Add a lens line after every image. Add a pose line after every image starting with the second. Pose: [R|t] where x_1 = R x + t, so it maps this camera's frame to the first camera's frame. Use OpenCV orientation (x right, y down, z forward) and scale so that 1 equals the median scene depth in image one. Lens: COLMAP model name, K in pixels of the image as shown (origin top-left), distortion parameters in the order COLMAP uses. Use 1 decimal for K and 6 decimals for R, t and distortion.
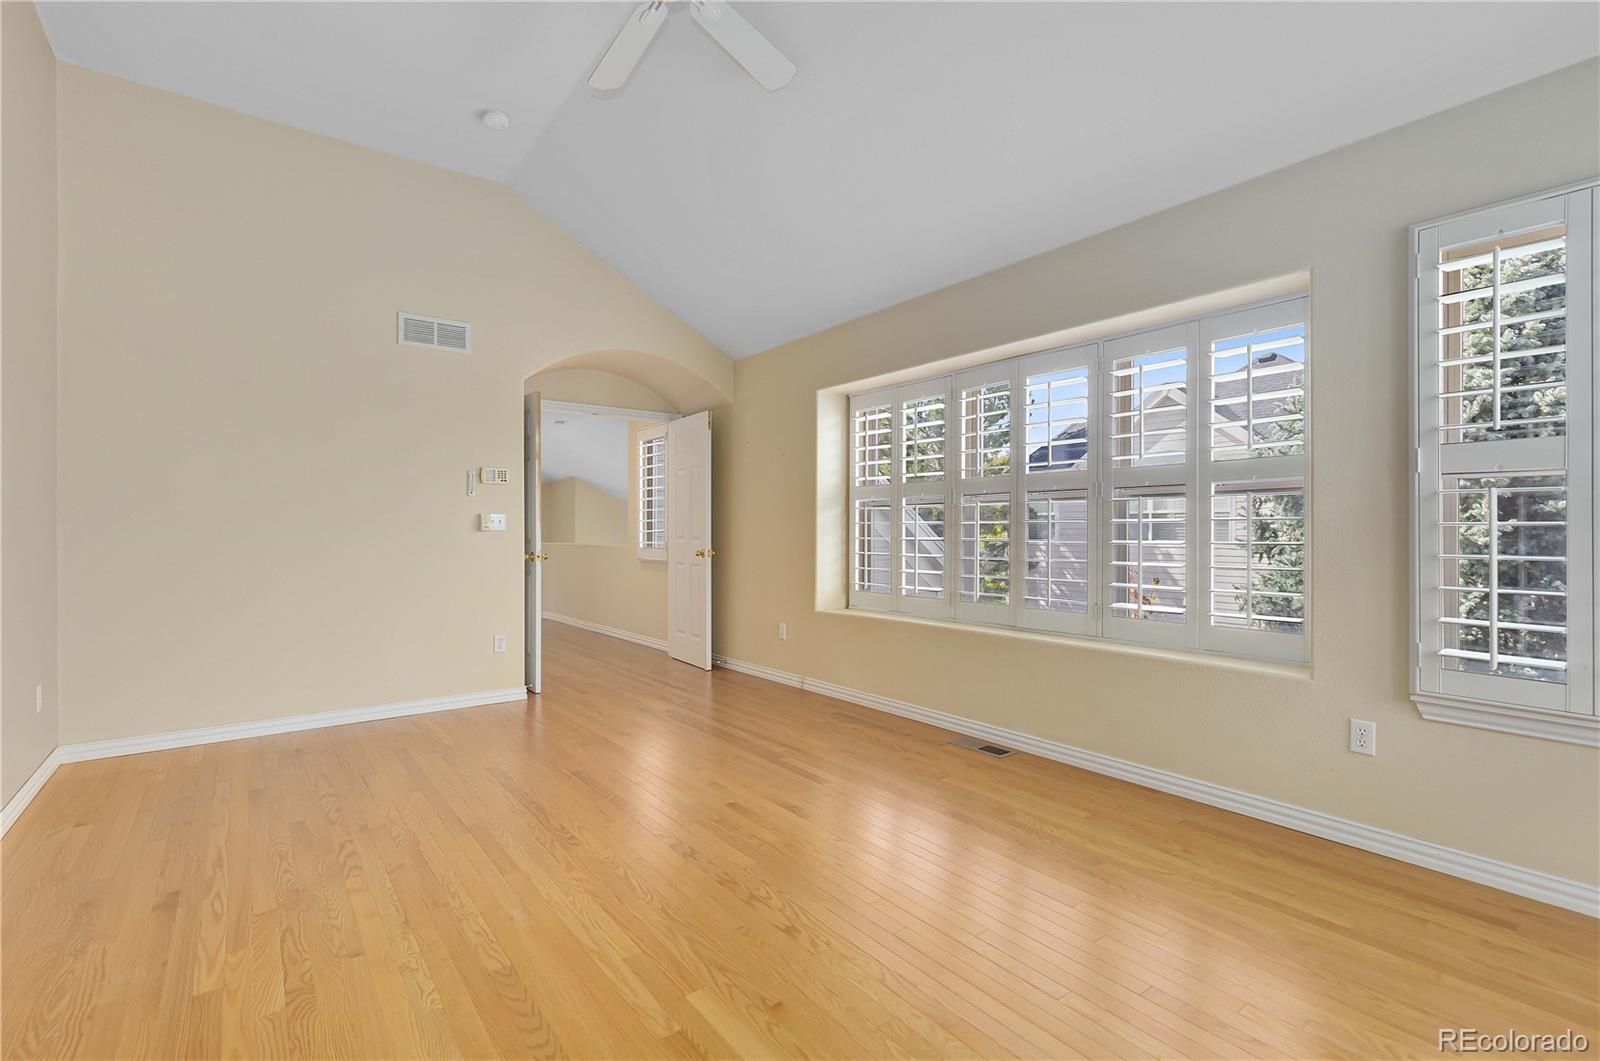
lens RADIAL K [[733.7, 0, 791.3], [0, 733.7, 532.8], [0, 0, 1]] dist [0.004268, 0.000243]
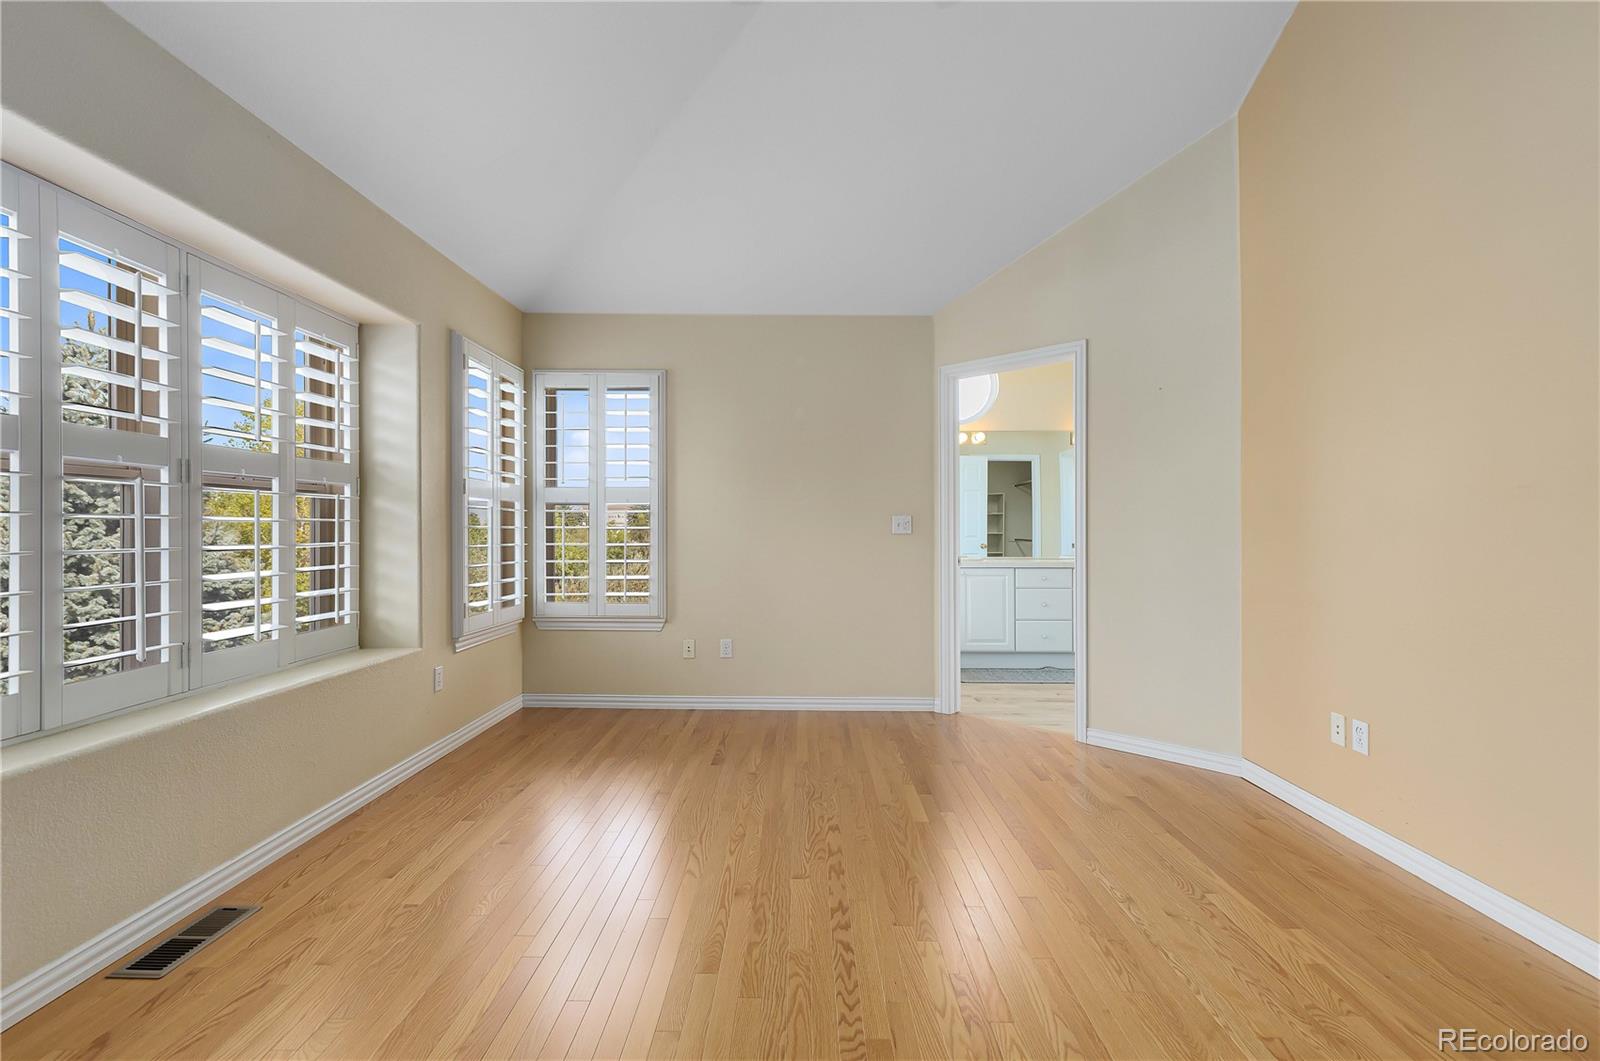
lens RADIAL K [[733.7, 0, 798.0], [0, 733.7, 525.5], [0, 0, 1]] dist [0.004268, 0.000243]
pose [[-0.799852, -0.000662, 0.600197, -0.409611], [-0.002857, 0.999992, -0.002705, -0.009206], [-0.600191, -0.003878, -0.799848, 1.142950]]
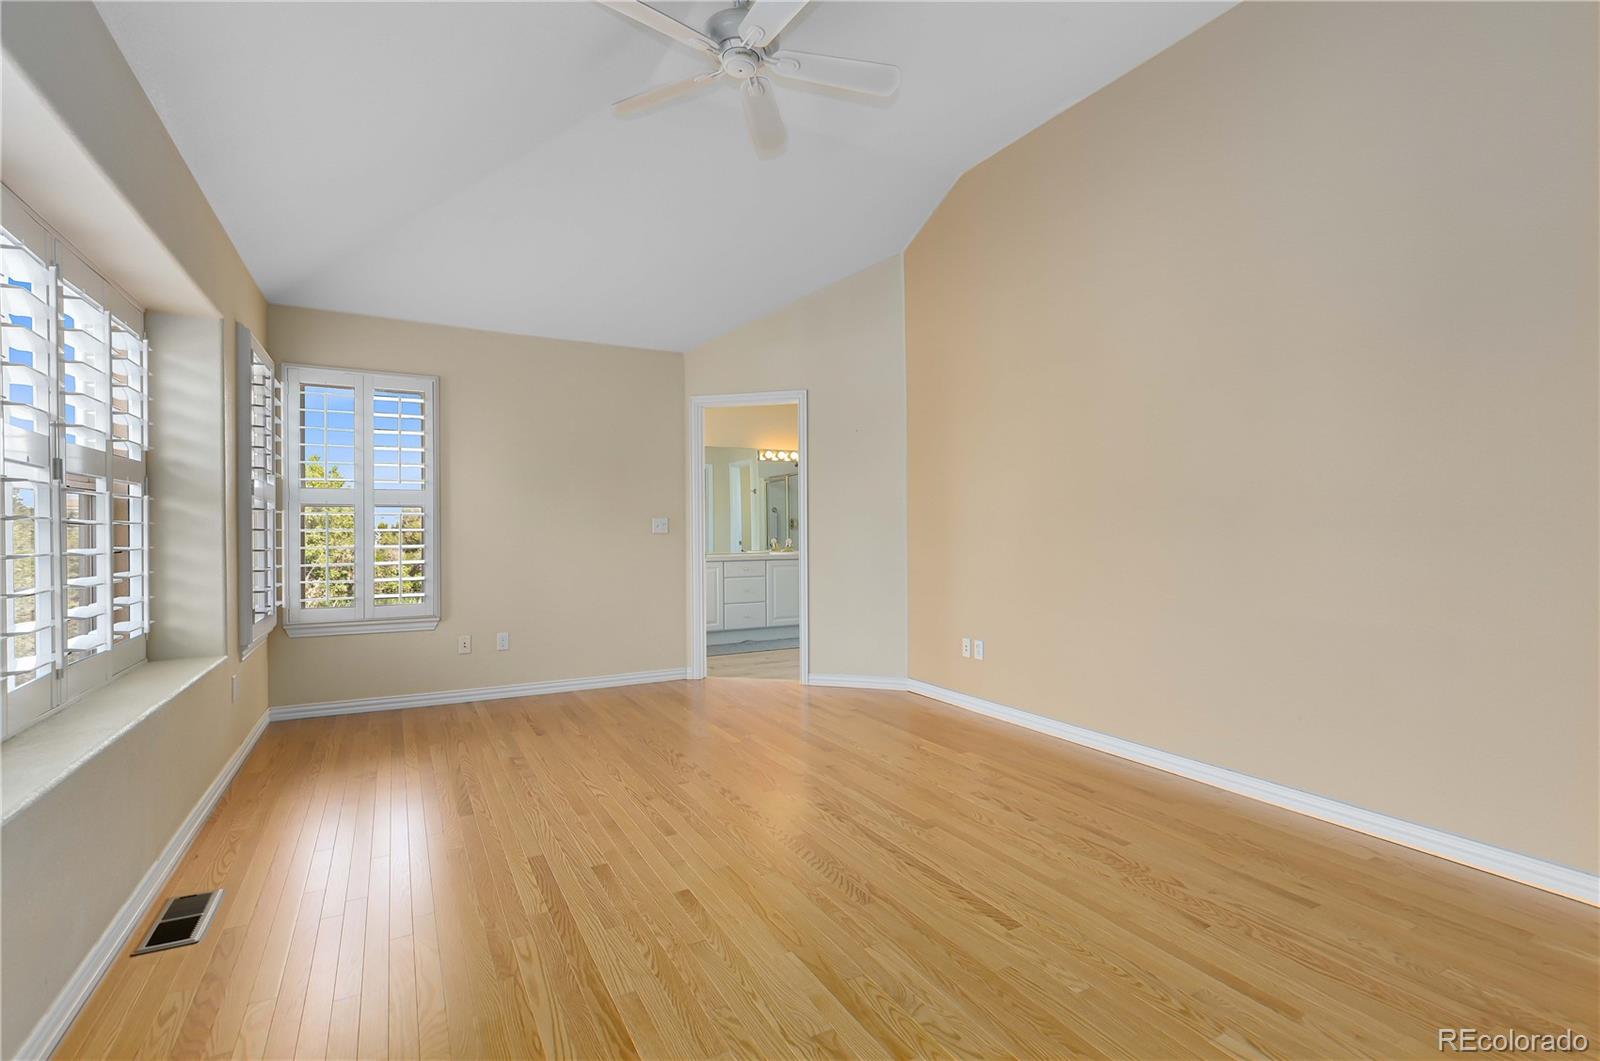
lens RADIAL K [[733.7, 0, 808.9], [0, 733.7, 533.2], [0, 0, 1]] dist [0.004268, 0.000243]
pose [[-0.992770, 0.002342, 0.120009, -0.285016], [0.003032, 0.999980, 0.005570, -0.007085], [-0.119993, 0.005893, -0.992757, 1.474629]]
